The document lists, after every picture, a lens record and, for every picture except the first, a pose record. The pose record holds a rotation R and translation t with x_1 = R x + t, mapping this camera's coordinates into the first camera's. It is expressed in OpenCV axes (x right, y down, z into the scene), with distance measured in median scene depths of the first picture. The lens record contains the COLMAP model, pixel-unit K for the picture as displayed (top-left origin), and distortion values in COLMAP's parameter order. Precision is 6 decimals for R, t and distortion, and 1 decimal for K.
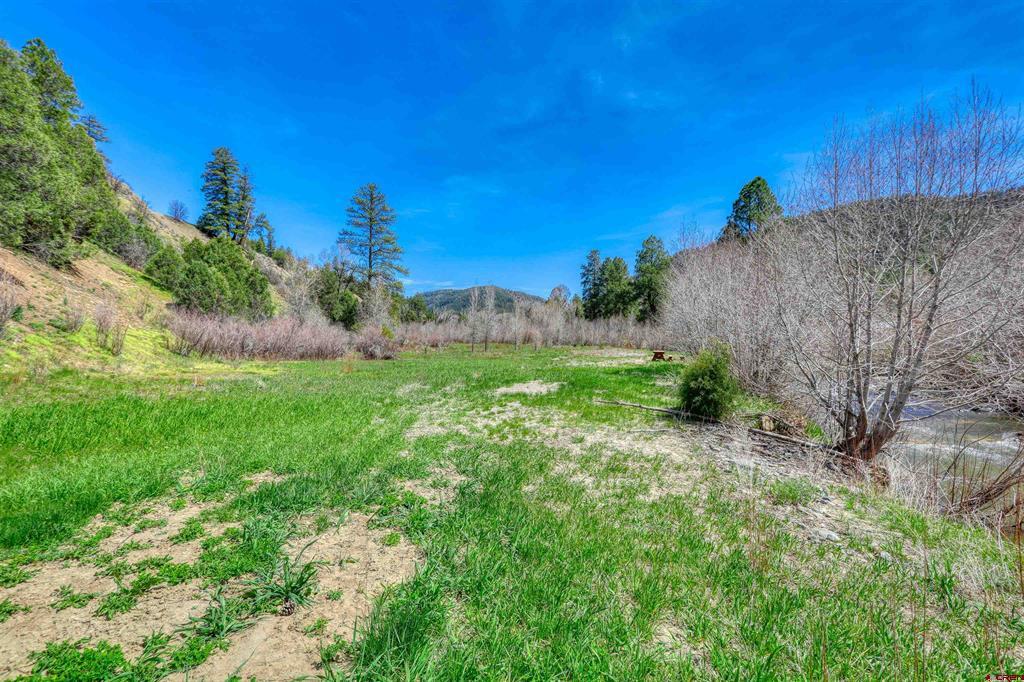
lens RADIAL K [[484.0, 0, 514.1], [0, 484.0, 345.1], [0, 0, 1]] dist [0.001093, 0.002143]
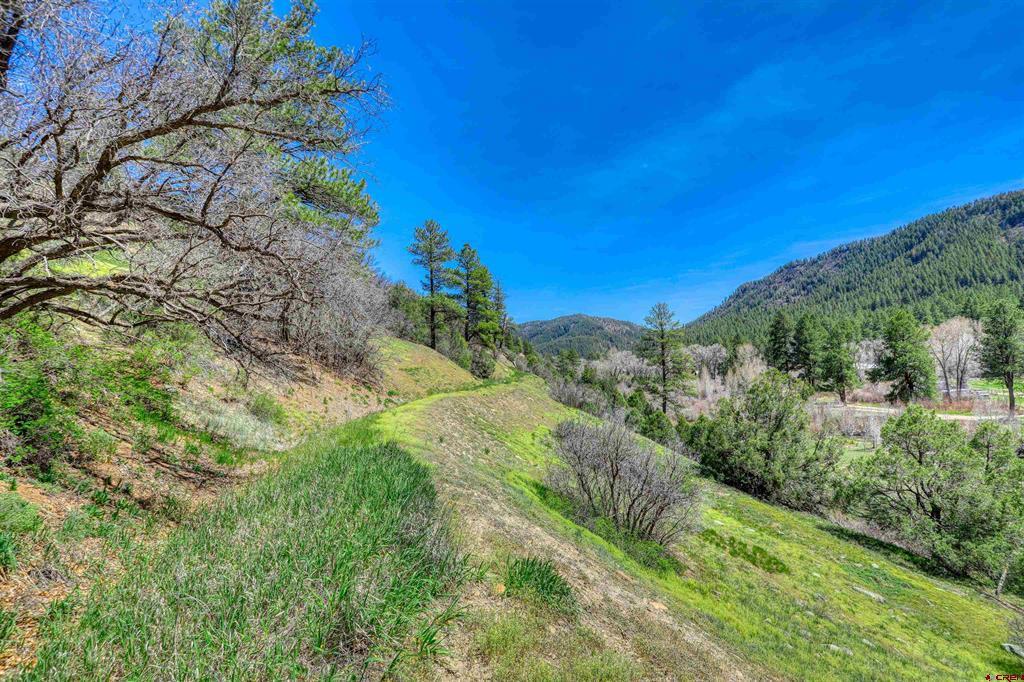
lens RADIAL K [[481.9, 0, 513.8], [0, 481.9, 345.0], [0, 0, 1]] dist [-0.001871, 0.002558]
pose [[0.982213, -0.066866, -0.175459, -0.345622], [0.056519, 0.996391, -0.063325, -0.144248], [0.179060, 0.052282, 0.982448, -0.122610]]
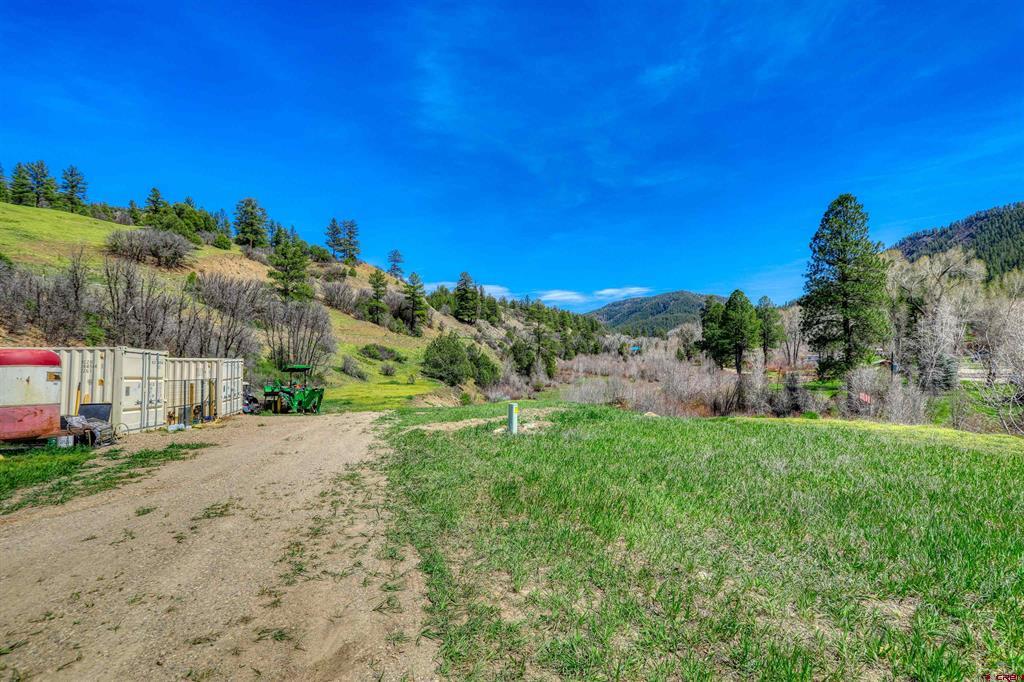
lens RADIAL K [[480.2, 0, 512.0], [0, 480.2, 341.0], [0, 0, 1]] dist [-0.001314, 0.000051]
pose [[0.922434, -0.043410, -0.383707, 0.266953], [0.033119, 0.998893, -0.033391, -0.080426], [0.384732, 0.018093, 0.922851, -0.639641]]
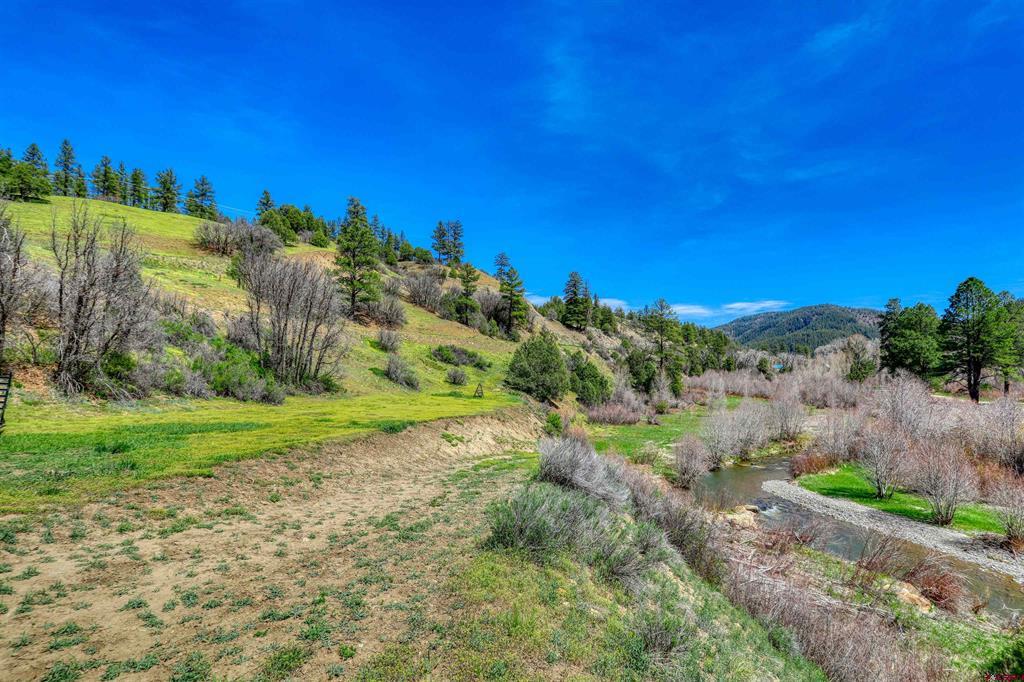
lens RADIAL K [[481.2, 0, 513.6], [0, 481.2, 345.2], [0, 0, 1]] dist [-0.003973, 0.002671]
pose [[0.808258, -0.035198, -0.587775, 0.182369], [0.001196, 0.998308, -0.058137, -0.070584], [0.588827, 0.046287, 0.806933, -0.427931]]
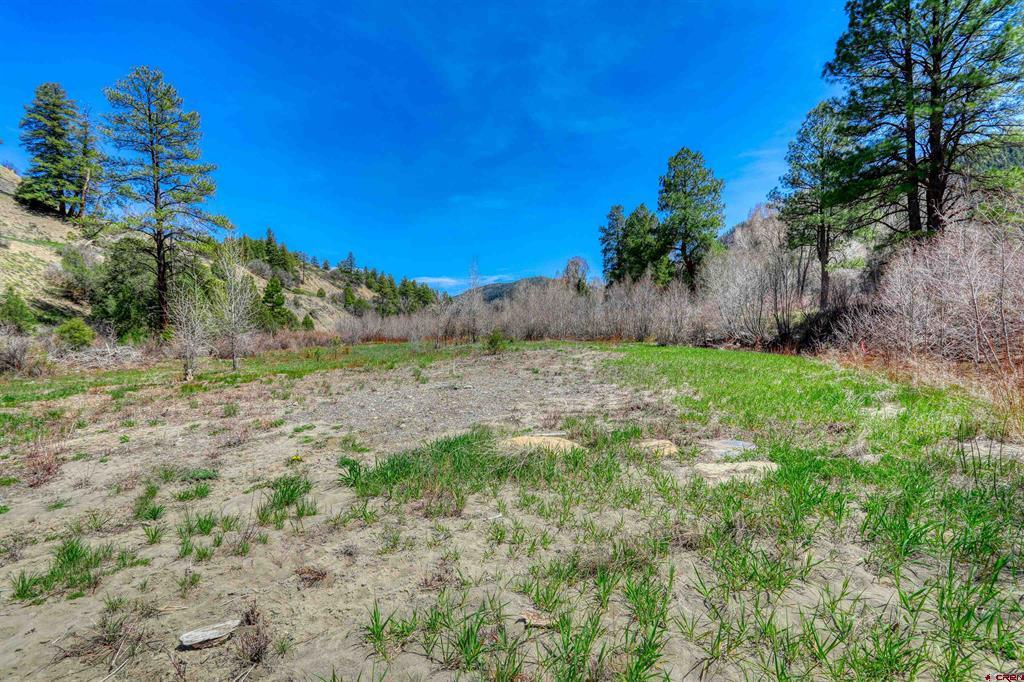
lens RADIAL K [[484.0, 0, 514.1], [0, 484.0, 345.1], [0, 0, 1]] dist [0.001093, 0.002143]
pose [[0.992084, -0.052182, -0.114218, 0.136239], [0.053895, 0.998475, 0.011961, 0.001187], [0.113420, -0.018022, 0.993384, 0.383950]]
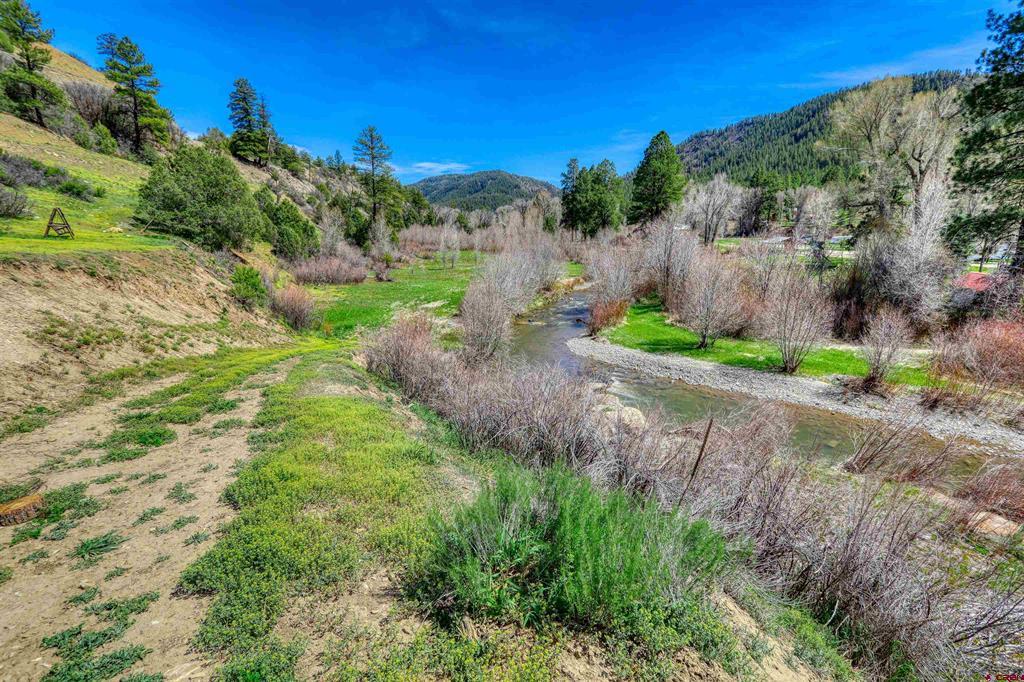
lens RADIAL K [[481.9, 0, 513.8], [0, 481.9, 345.0], [0, 0, 1]] dist [-0.001871, 0.002558]
pose [[0.999859, 0.006535, -0.015480, 0.079910], [-0.002874, 0.974207, 0.225636, -0.048018], [0.016555, -0.225560, 0.974089, -0.276086]]
